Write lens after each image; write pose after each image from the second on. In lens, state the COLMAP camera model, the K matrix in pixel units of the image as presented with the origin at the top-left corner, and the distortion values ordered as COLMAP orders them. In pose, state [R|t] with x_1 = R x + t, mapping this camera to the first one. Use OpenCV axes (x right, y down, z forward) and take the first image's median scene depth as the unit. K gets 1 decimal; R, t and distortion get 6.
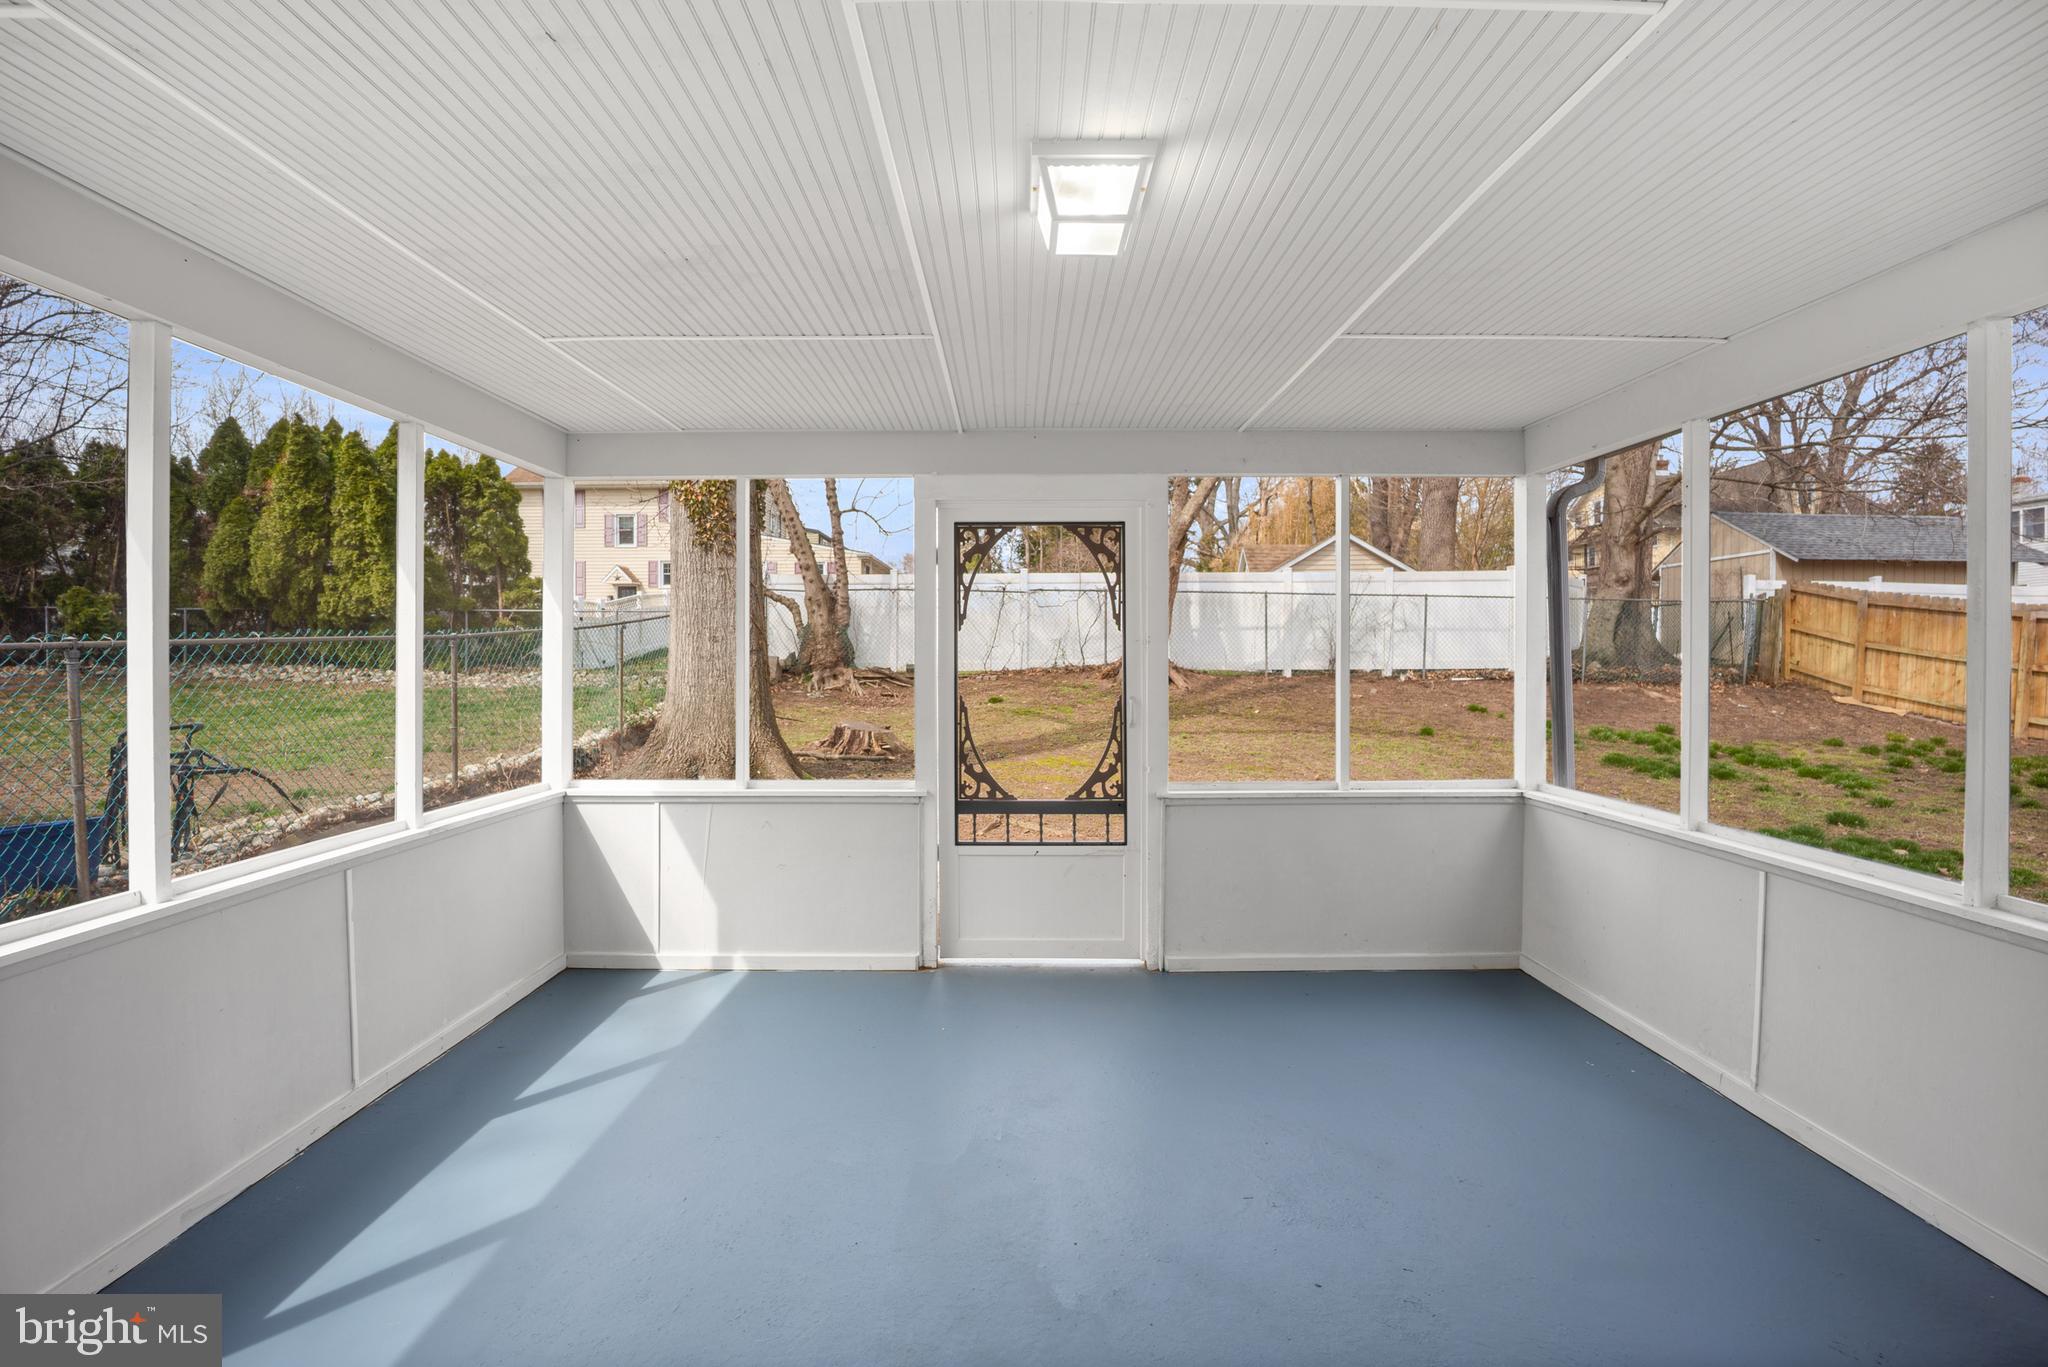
lens RADIAL K [[842.5, 0, 1017.9], [0, 842.5, 668.2], [0, 0, 1]] dist [-0.022226, -0.000069]
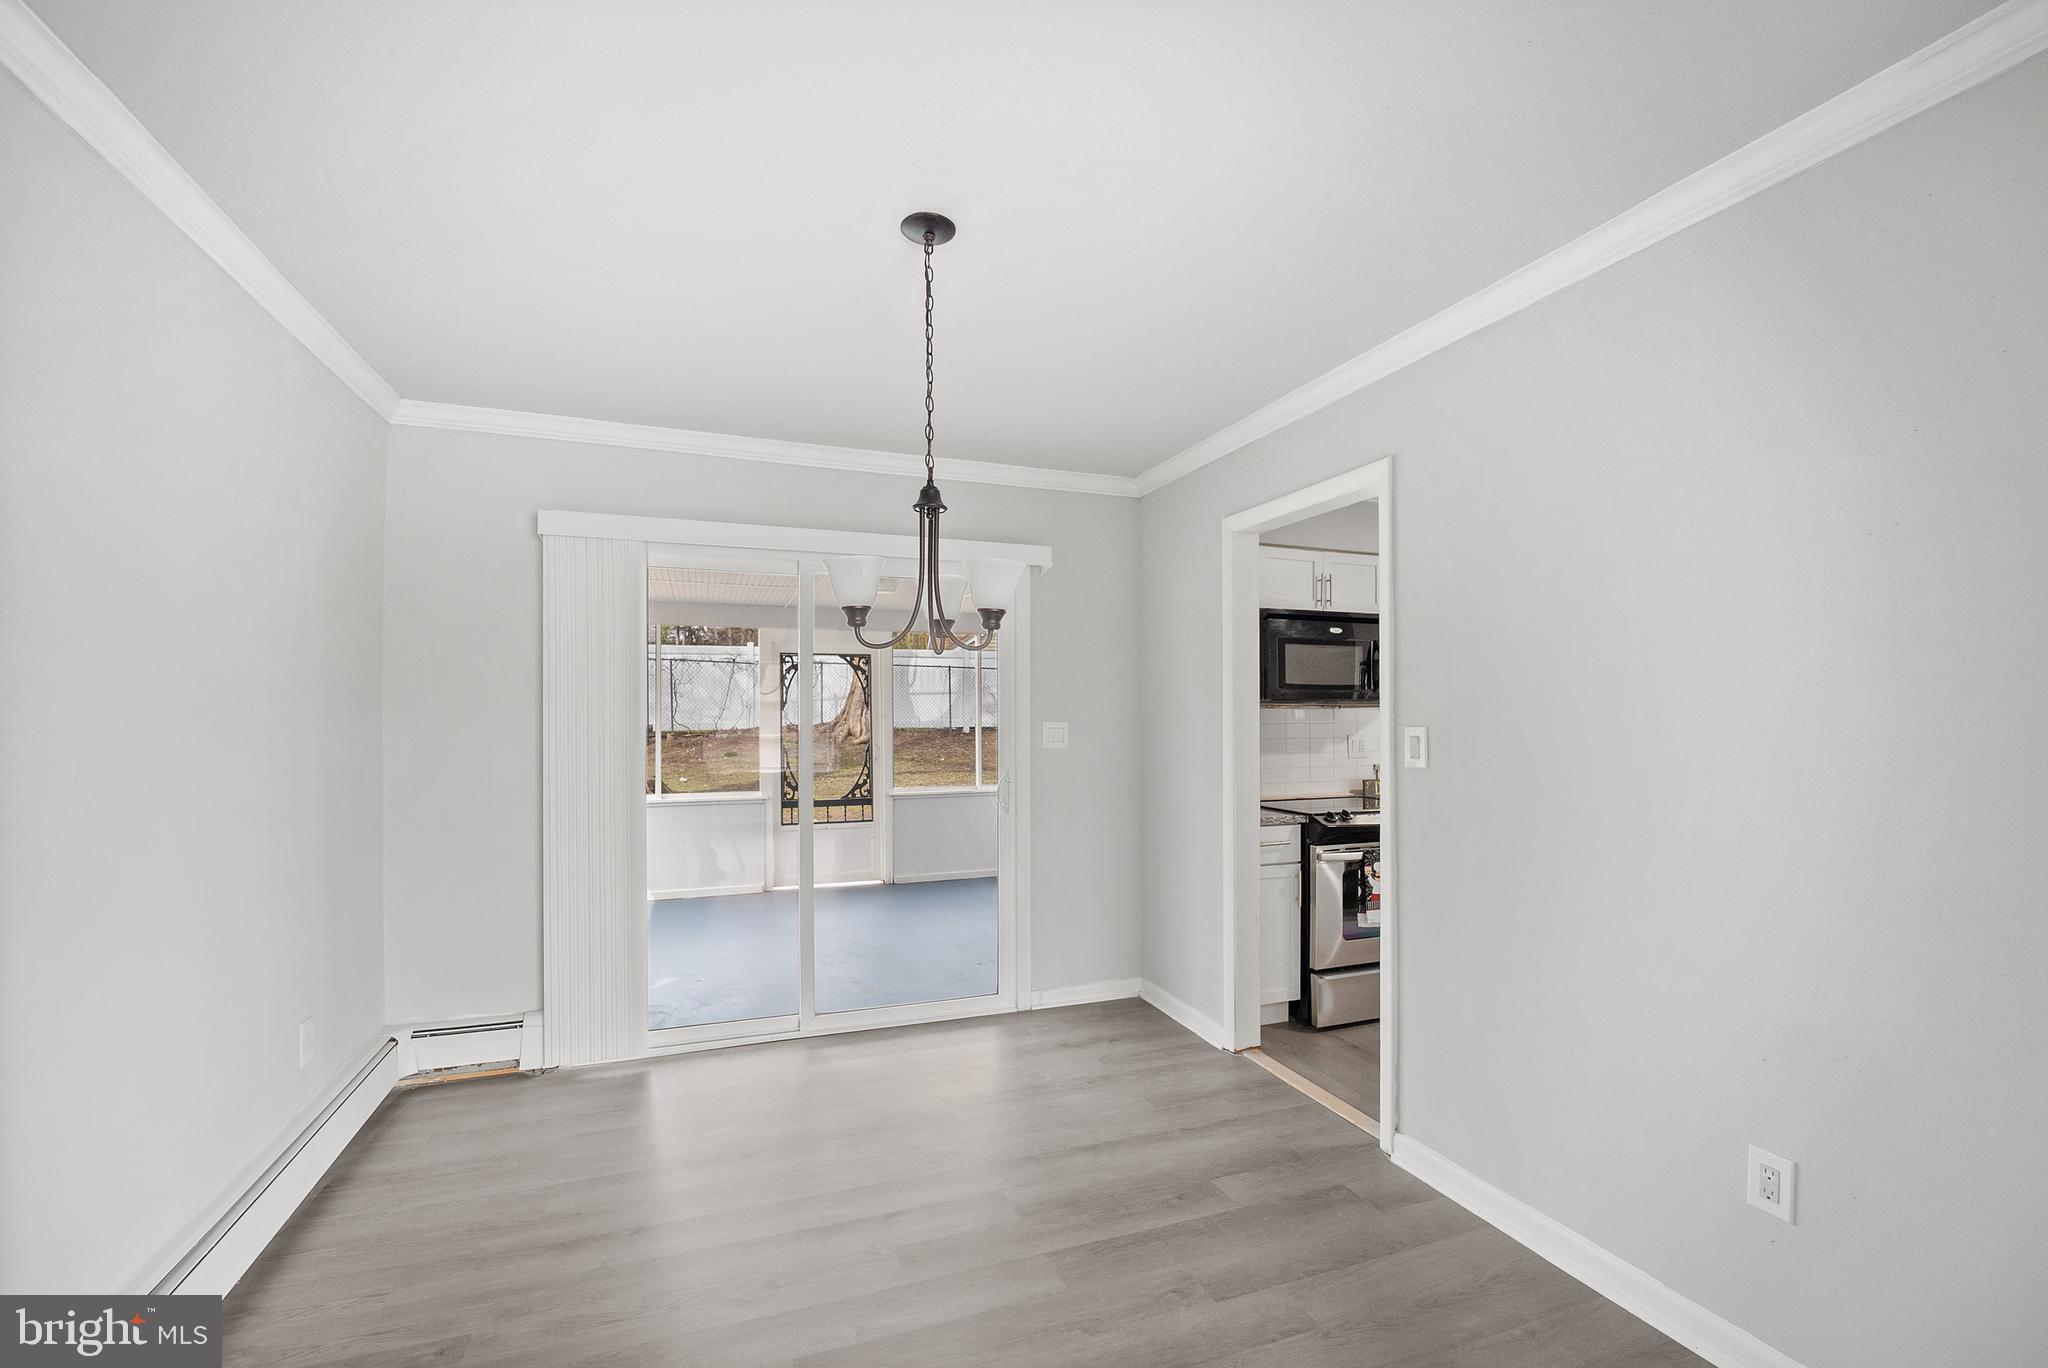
lens RADIAL K [[844.4, 0, 1017.6], [0, 844.4, 686.7], [0, 0, 1]] dist [-0.004788, -0.000481]
pose [[0.935700, 0.008368, 0.352697, -0.246288], [0.007239, 0.999053, -0.042907, -0.013285], [-0.352722, 0.042702, 0.934753, -0.950405]]
